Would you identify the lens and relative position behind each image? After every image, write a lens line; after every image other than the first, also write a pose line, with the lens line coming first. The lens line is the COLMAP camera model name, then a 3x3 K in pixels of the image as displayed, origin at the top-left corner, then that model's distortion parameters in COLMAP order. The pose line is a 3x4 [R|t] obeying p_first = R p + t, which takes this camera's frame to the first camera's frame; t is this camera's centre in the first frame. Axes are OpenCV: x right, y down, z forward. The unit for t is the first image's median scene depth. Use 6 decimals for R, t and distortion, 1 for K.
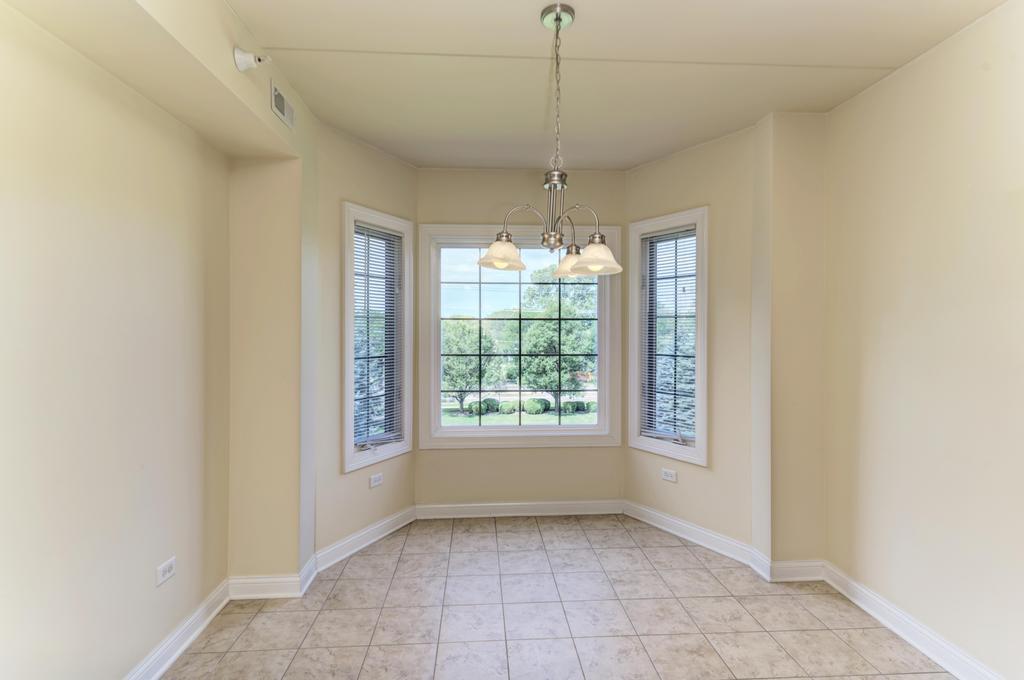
lens RADIAL K [[501.2, 0, 509.3], [0, 501.2, 332.3], [0, 0, 1]] dist [0.010150, 0.000159]
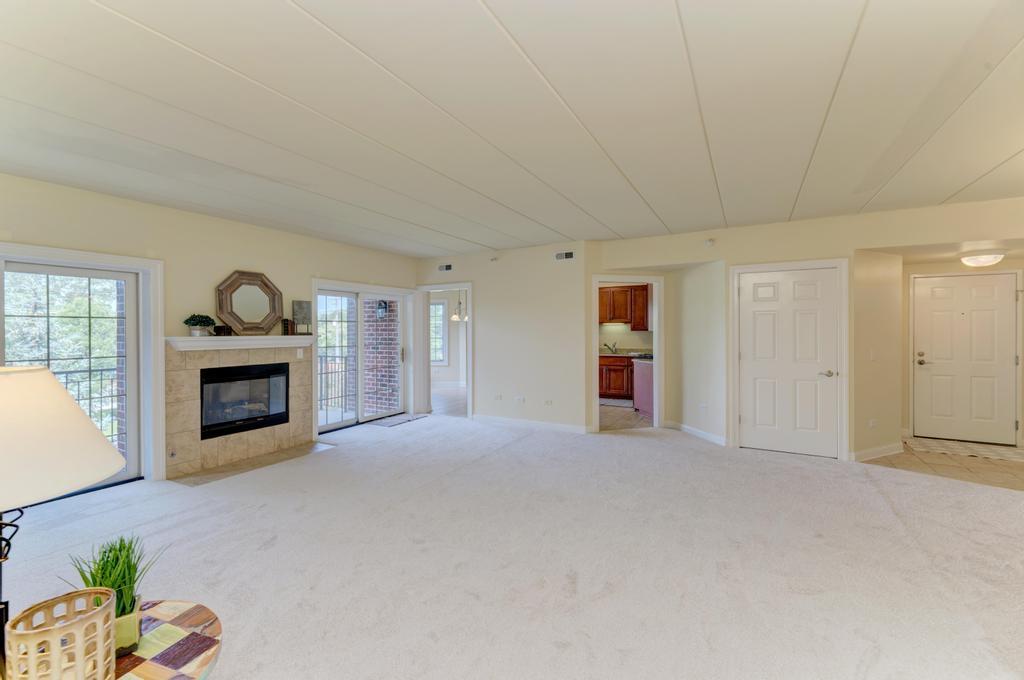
lens RADIAL K [[420.8, 0, 509.0], [0, 420.8, 332.1], [0, 0, 1]] dist [0.007232, -0.001134]
pose [[0.547081, -0.004489, 0.837067, -1.998498], [0.009052, 0.999959, -0.000554, 0.011563], [-0.837031, 0.007880, 0.547099, -1.142016]]
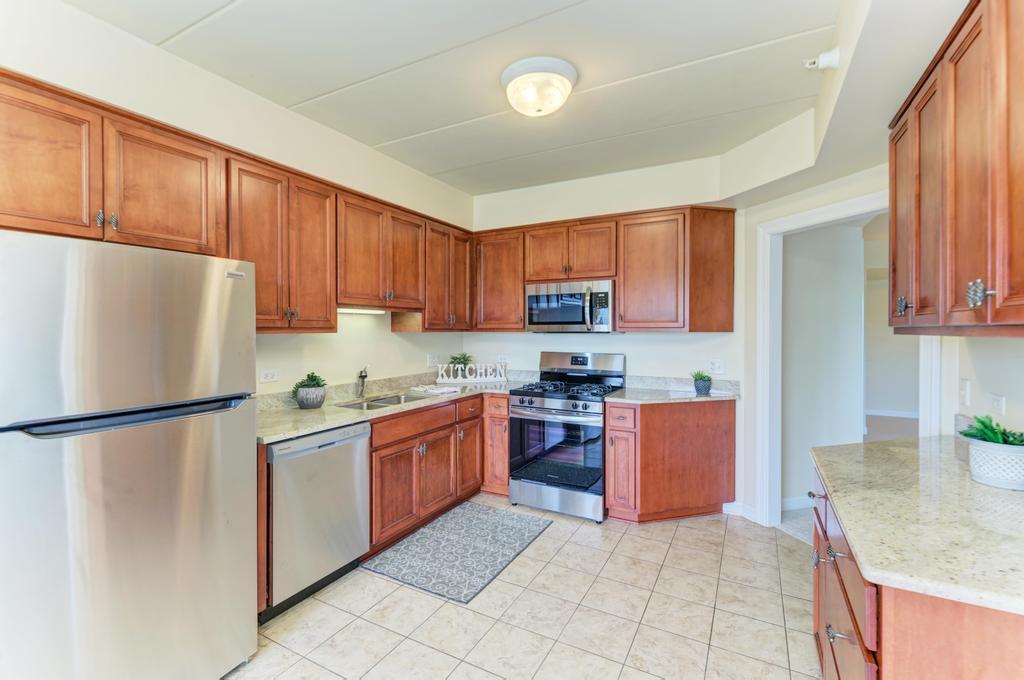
lens RADIAL K [[452.1, 0, 509.3], [0, 452.1, 331.4], [0, 0, 1]] dist [0.009163, -0.000950]
pose [[-0.848294, -0.002897, 0.529517, -0.216986], [0.003150, 0.999940, 0.010517, -0.002180], [-0.529516, 0.010590, -0.848234, 0.396944]]
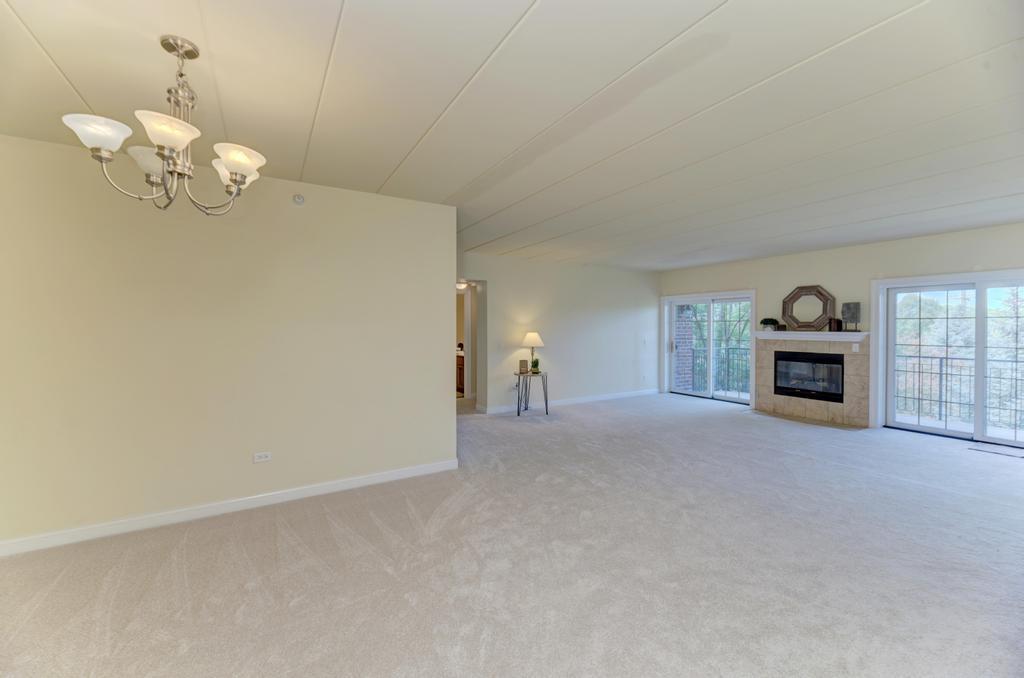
lens RADIAL K [[407.8, 0, 511.7], [0, 407.8, 331.6], [0, 0, 1]] dist [0.002260, -0.002297]
pose [[0.459902, 0.012987, -0.887875, -0.275762], [-0.010174, 0.999904, 0.009355, 0.012004], [0.887911, 0.004731, 0.459990, -1.751888]]
